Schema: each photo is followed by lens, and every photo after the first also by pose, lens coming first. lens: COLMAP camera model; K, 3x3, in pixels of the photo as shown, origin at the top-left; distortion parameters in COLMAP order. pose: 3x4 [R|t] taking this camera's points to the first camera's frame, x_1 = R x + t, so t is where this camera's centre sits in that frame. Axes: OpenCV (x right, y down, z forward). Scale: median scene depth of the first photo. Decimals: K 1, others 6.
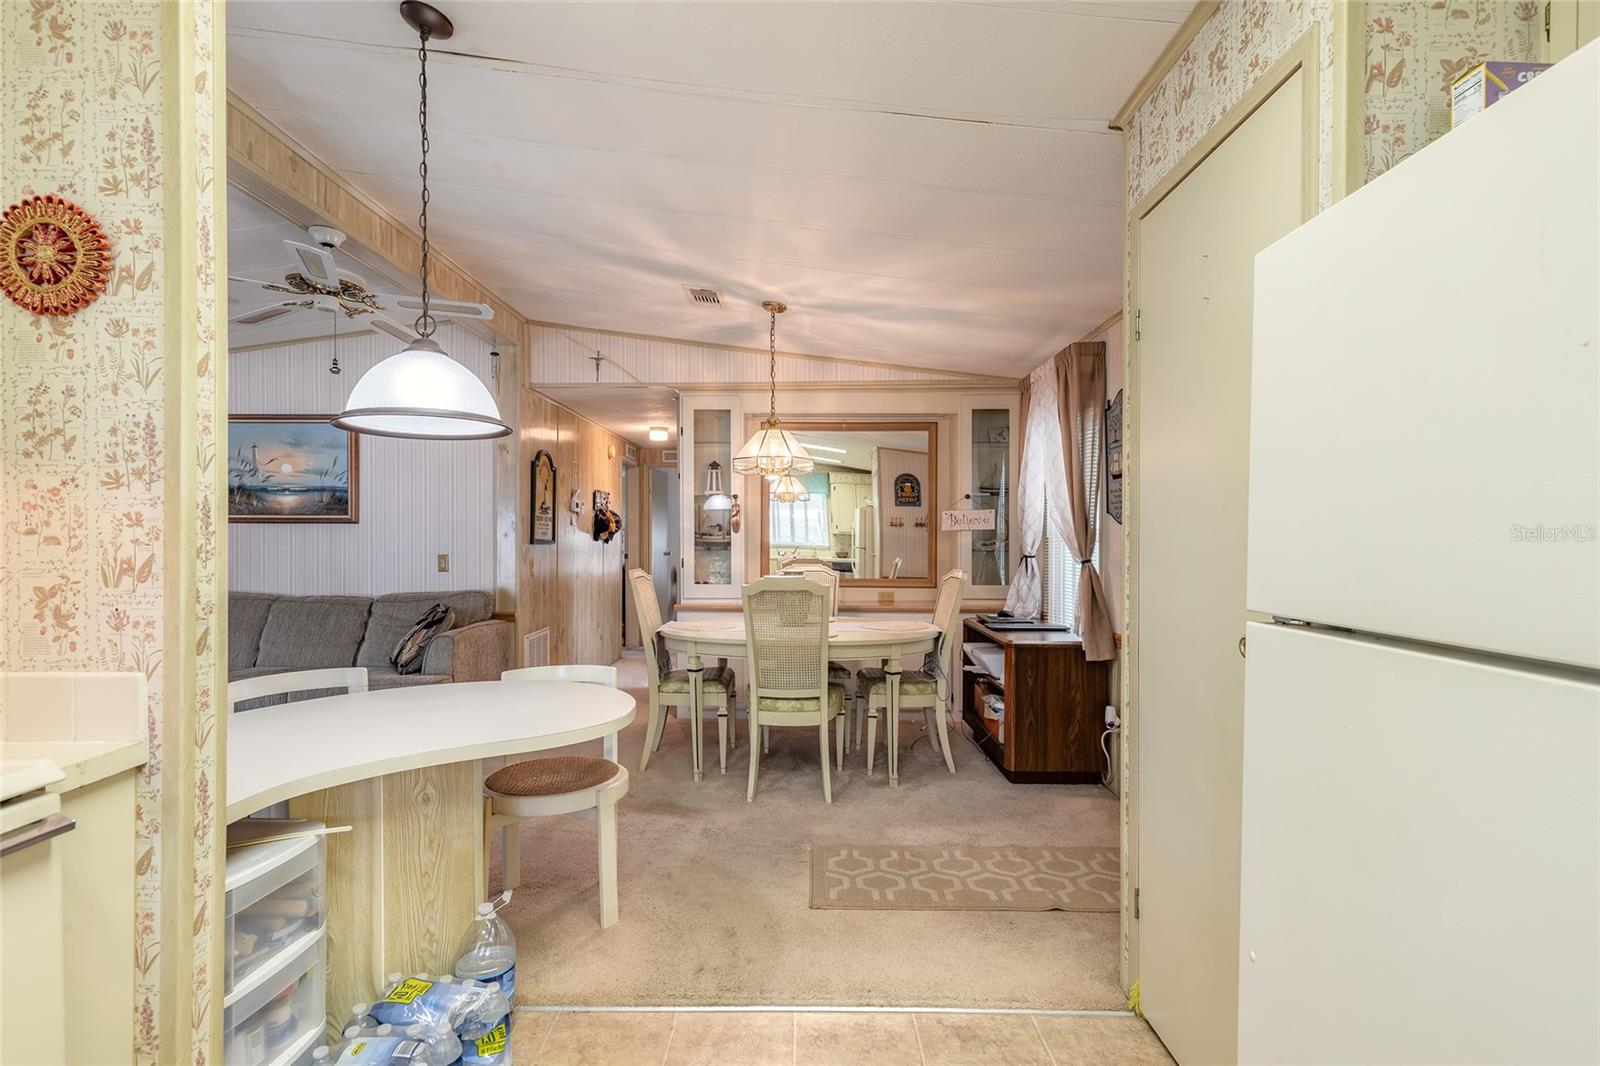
lens RADIAL K [[720.4, 0, 797.7], [0, 720.4, 535.1], [0, 0, 1]] dist [0.006476, -0.001630]
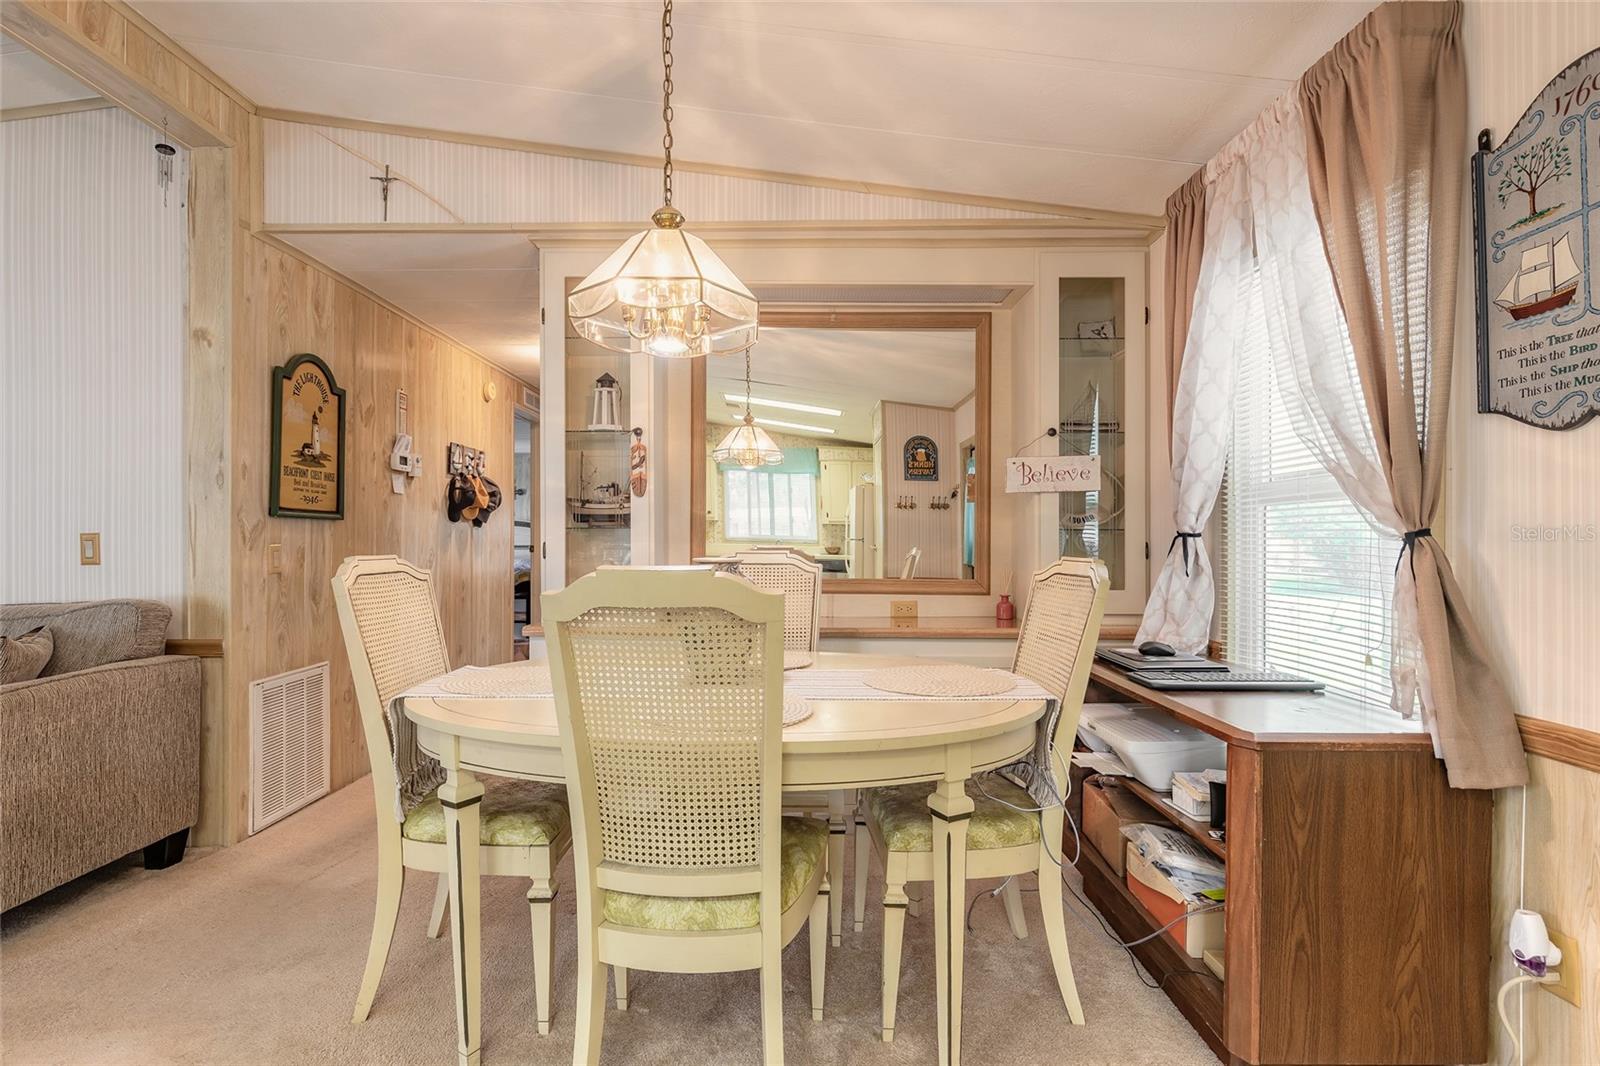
lens RADIAL K [[758.1, 0, 797.5], [0, 758.1, 539.9], [0, 0, 1]] dist [0.000504, -0.000396]
pose [[0.999929, 0.000805, 0.011925, 0.031579], [-0.000882, 0.999979, 0.006419, 0.027752], [-0.011919, -0.006429, 0.999908, 0.426640]]
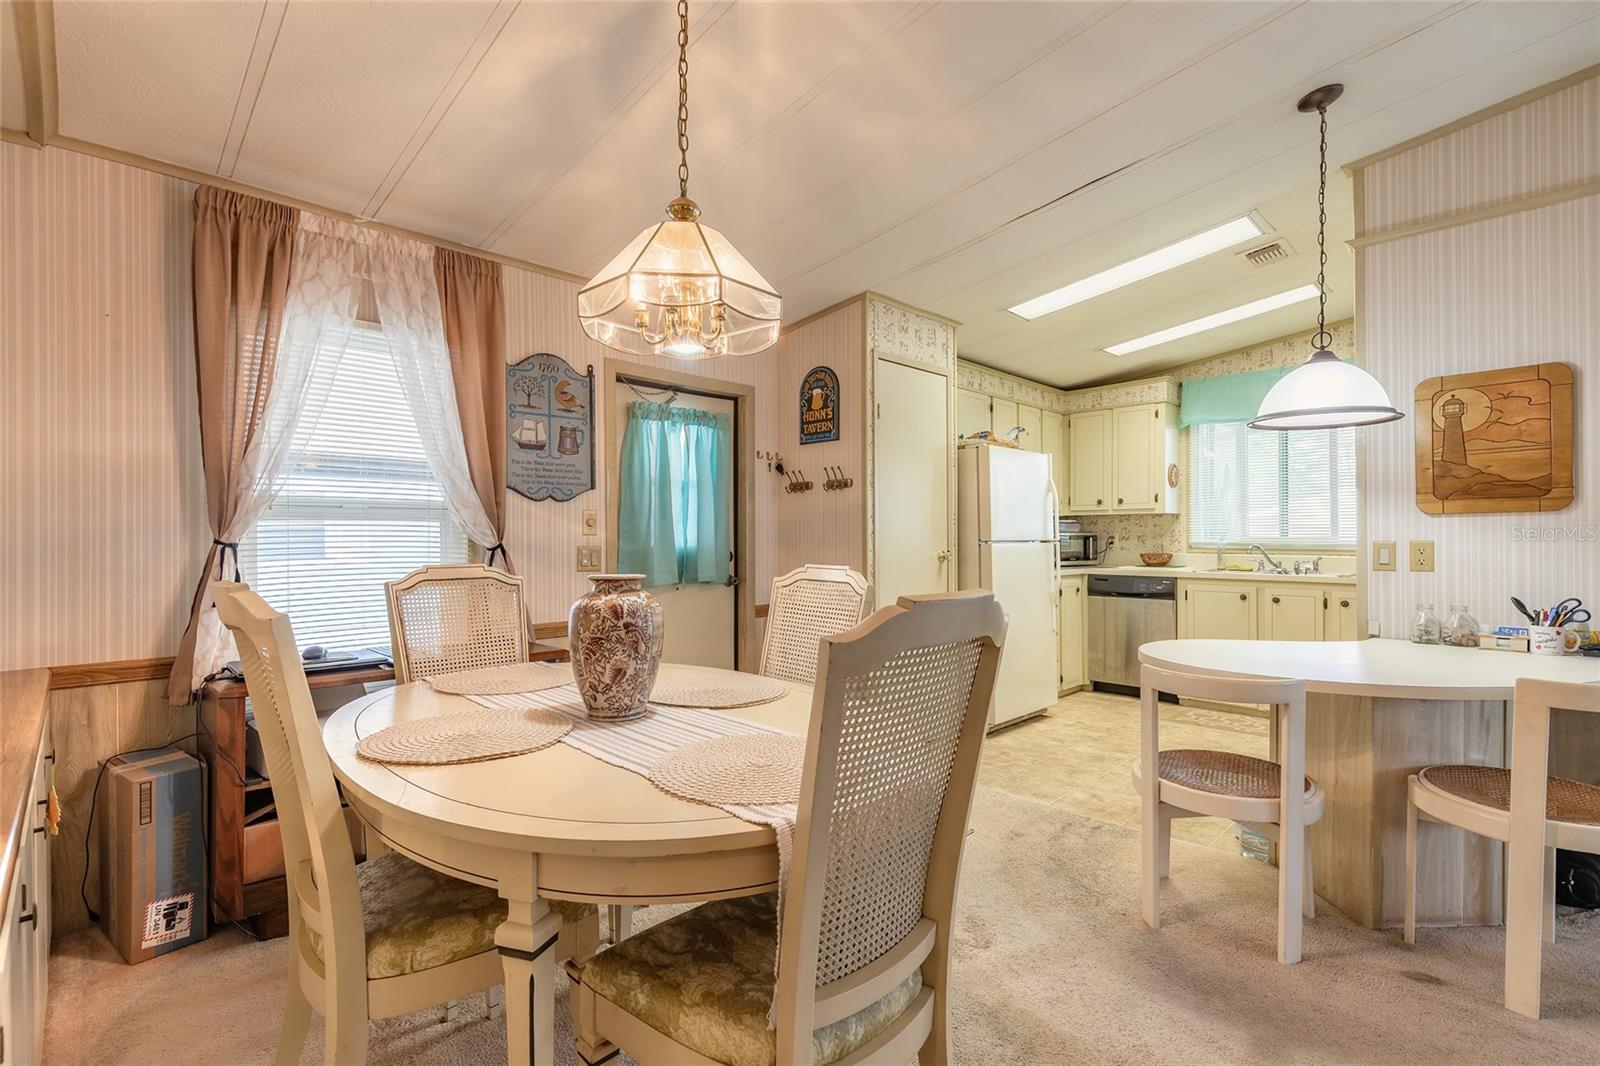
lens RADIAL K [[720.4, 0, 795.0], [0, 720.4, 537.1], [0, 0, 1]] dist [0.006476, -0.001630]
pose [[-0.711354, 0.001853, 0.702832, -0.299691], [-0.003861, 0.999971, -0.006544, 0.024841], [-0.702823, -0.007369, -0.711326, 0.998787]]
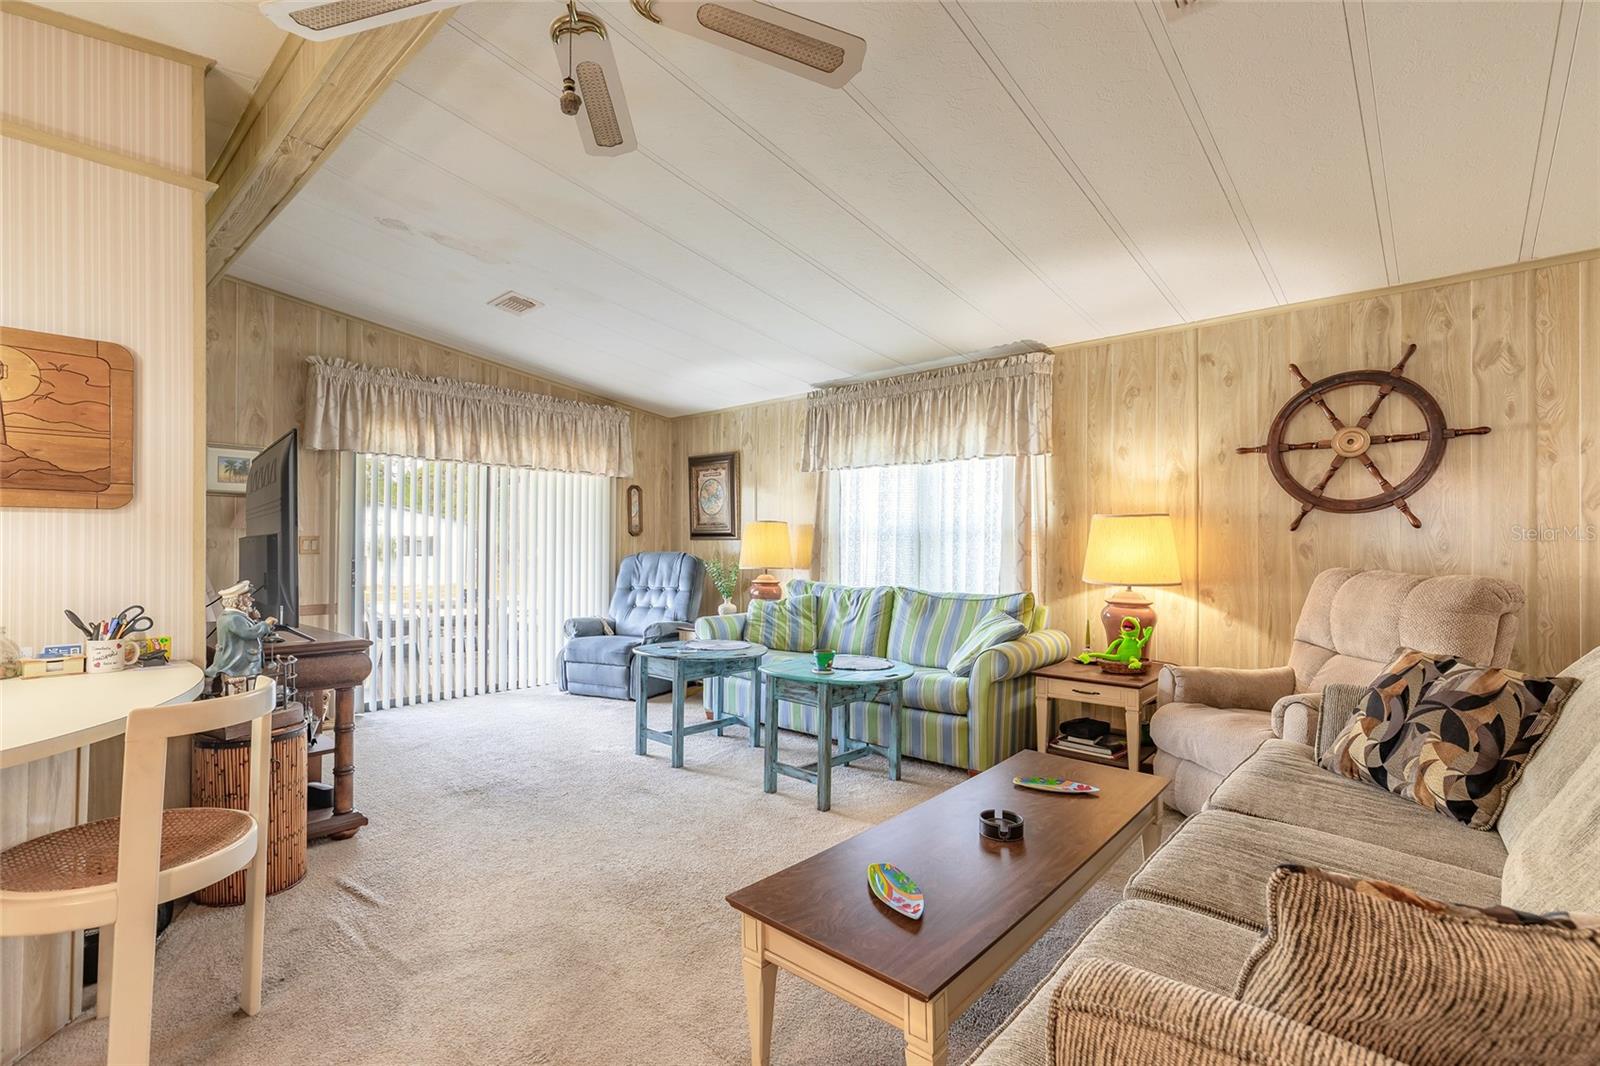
lens RADIAL K [[720.4, 0, 797.4], [0, 720.4, 542.5], [0, 0, 1]] dist [0.006476, -0.001630]
pose [[-0.650877, -0.007396, -0.759147, -0.256687], [0.001699, 0.999936, -0.011198, 0.027712], [0.759182, -0.008578, -0.650822, 0.882711]]
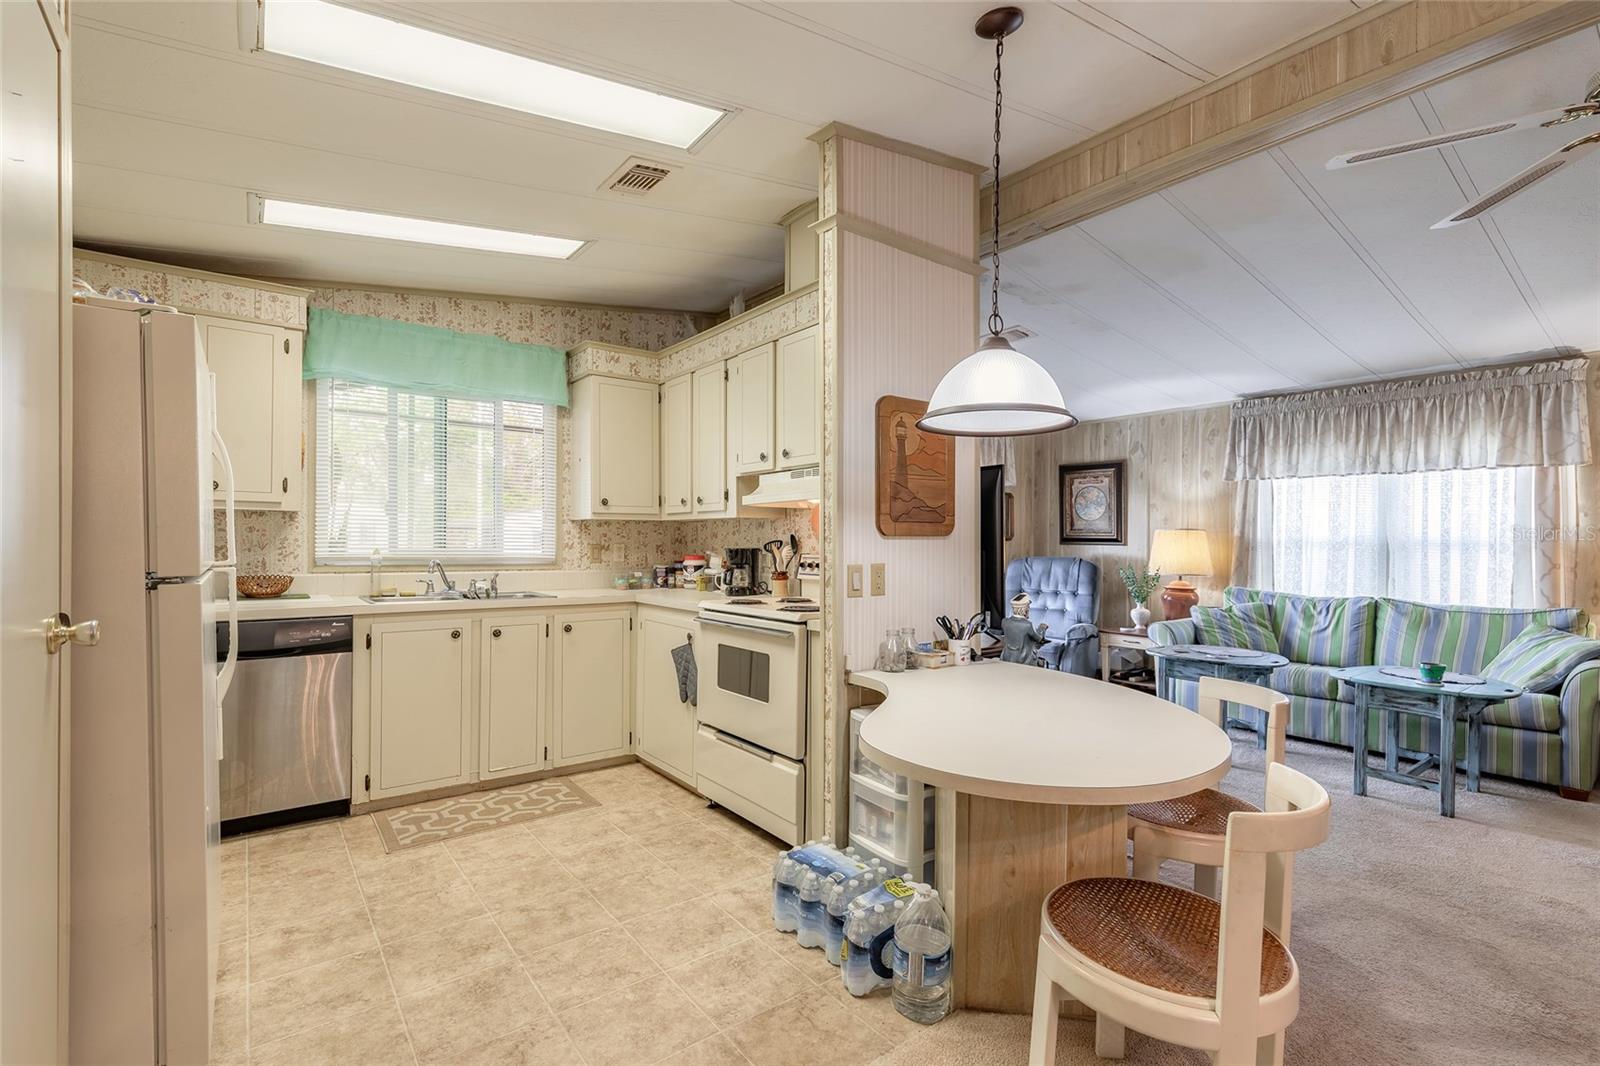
lens RADIAL K [[720.4, 0, 796.7], [0, 720.4, 539.9], [0, 0, 1]] dist [0.006476, -0.001630]
pose [[-0.785171, -0.006165, -0.619248, 0.129132], [-0.003746, 0.999979, -0.005205, 0.007491], [0.619268, -0.001767, -0.785178, 0.637413]]
